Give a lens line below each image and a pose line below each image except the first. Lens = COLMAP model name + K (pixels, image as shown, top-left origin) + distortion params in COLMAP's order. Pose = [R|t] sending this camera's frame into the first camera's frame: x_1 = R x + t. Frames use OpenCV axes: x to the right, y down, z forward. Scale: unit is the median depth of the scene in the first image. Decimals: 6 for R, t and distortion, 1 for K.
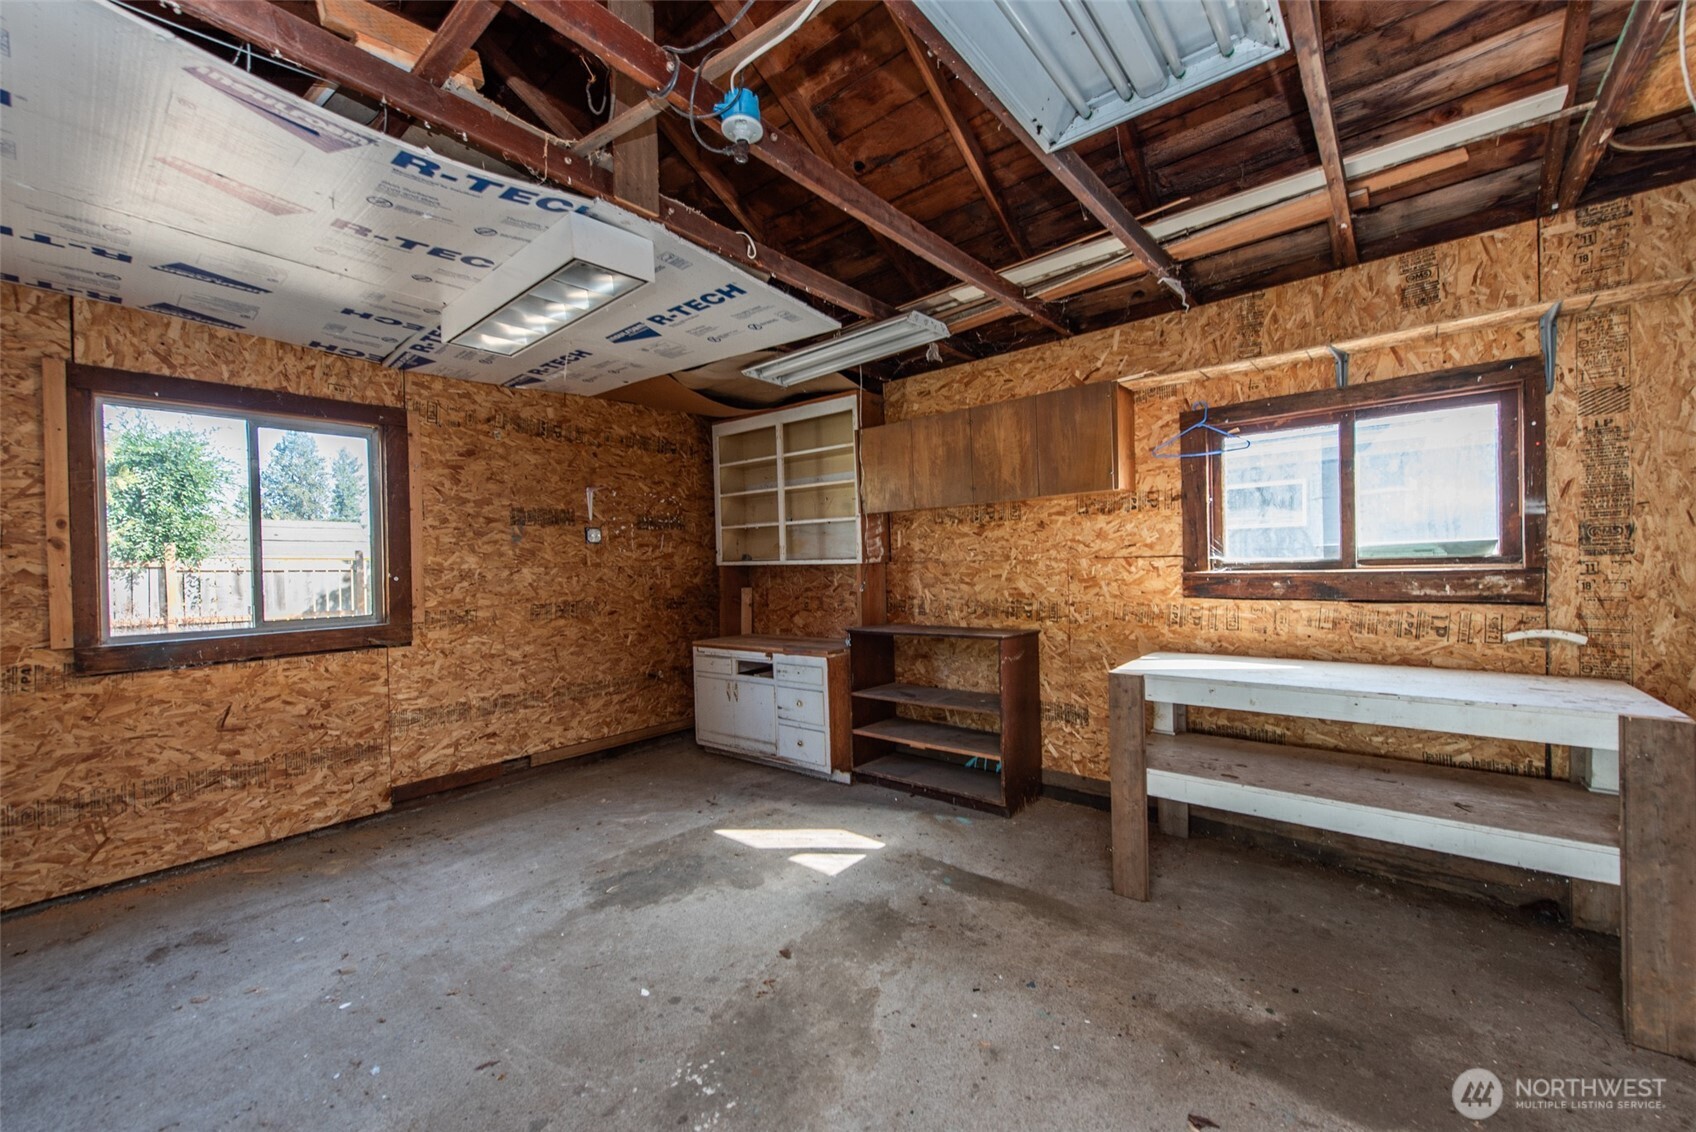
lens RADIAL K [[657.6, 0, 845.6], [0, 657.6, 567.2], [0, 0, 1]] dist [-0.001202, -0.000150]
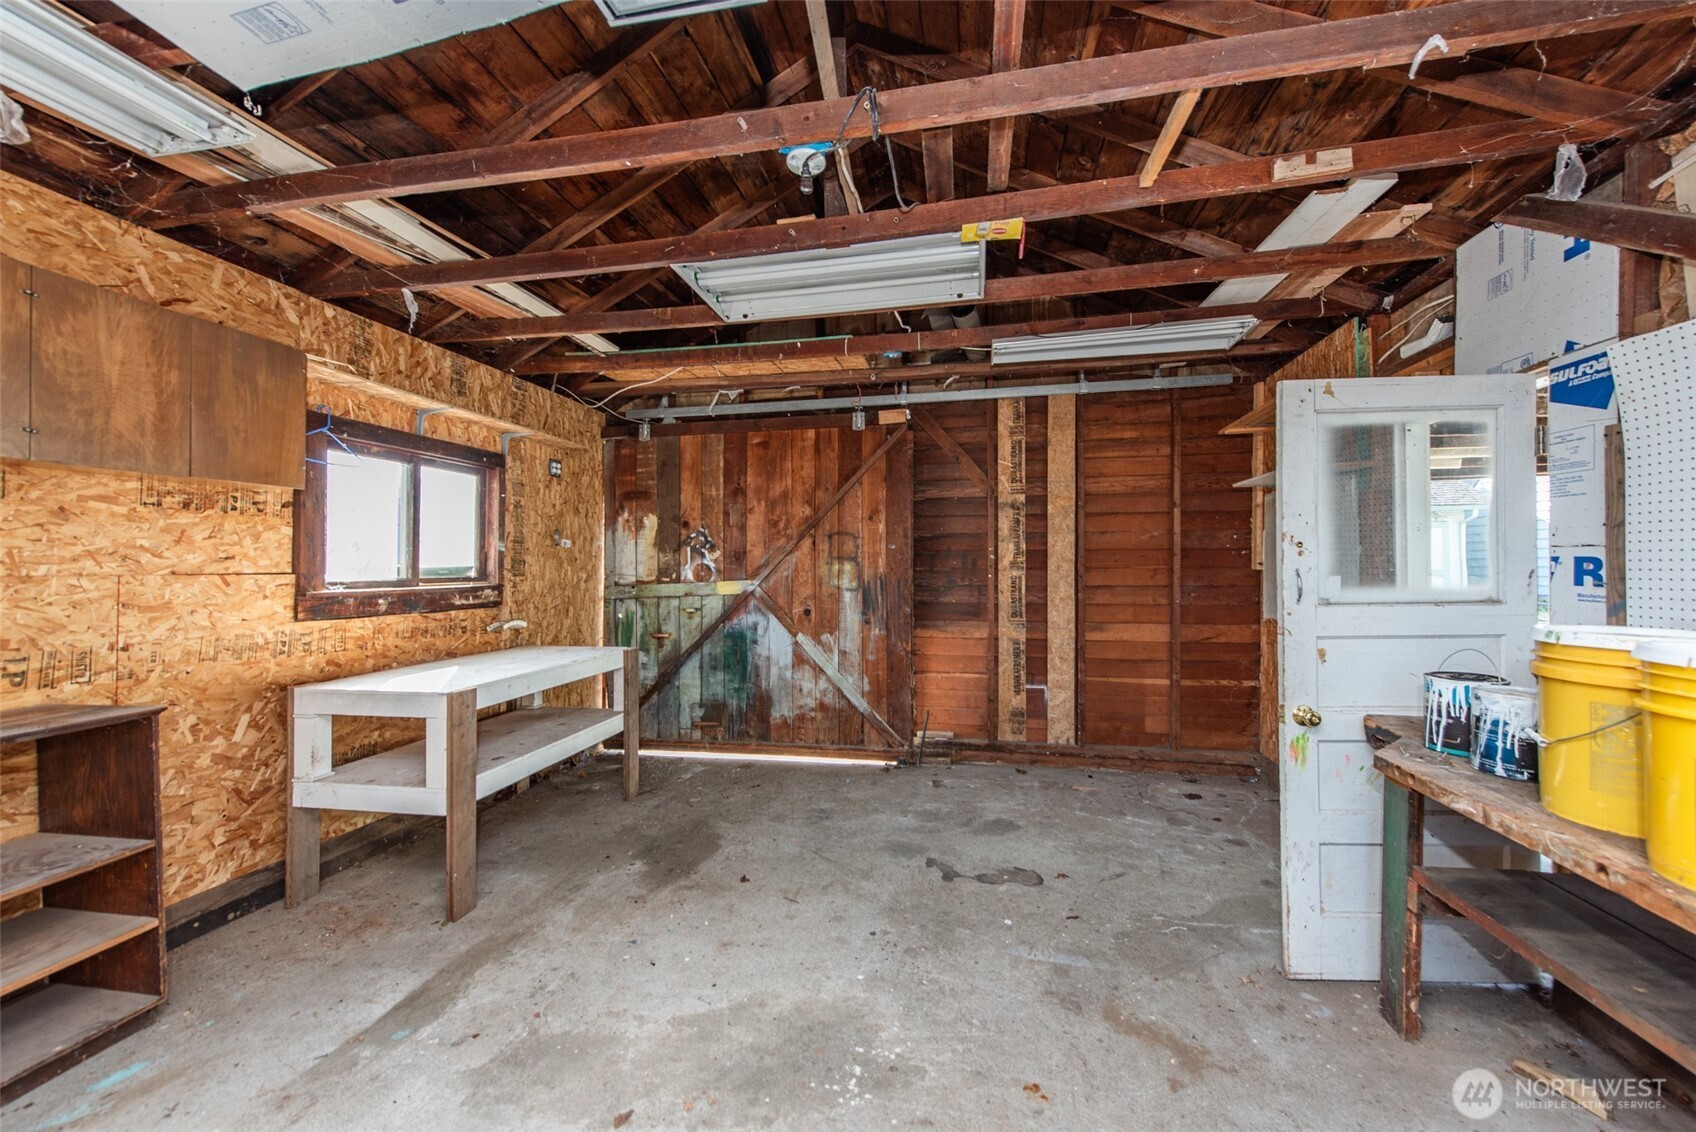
lens RADIAL K [[657.6, 0, 845.6], [0, 657.6, 567.2], [0, 0, 1]] dist [-0.001202, -0.000150]
pose [[-0.486563, 0.025072, 0.873286, -0.656092], [0.017605, 0.999667, -0.018891, 0.004229], [-0.873468, 0.006183, -0.486842, 0.875996]]
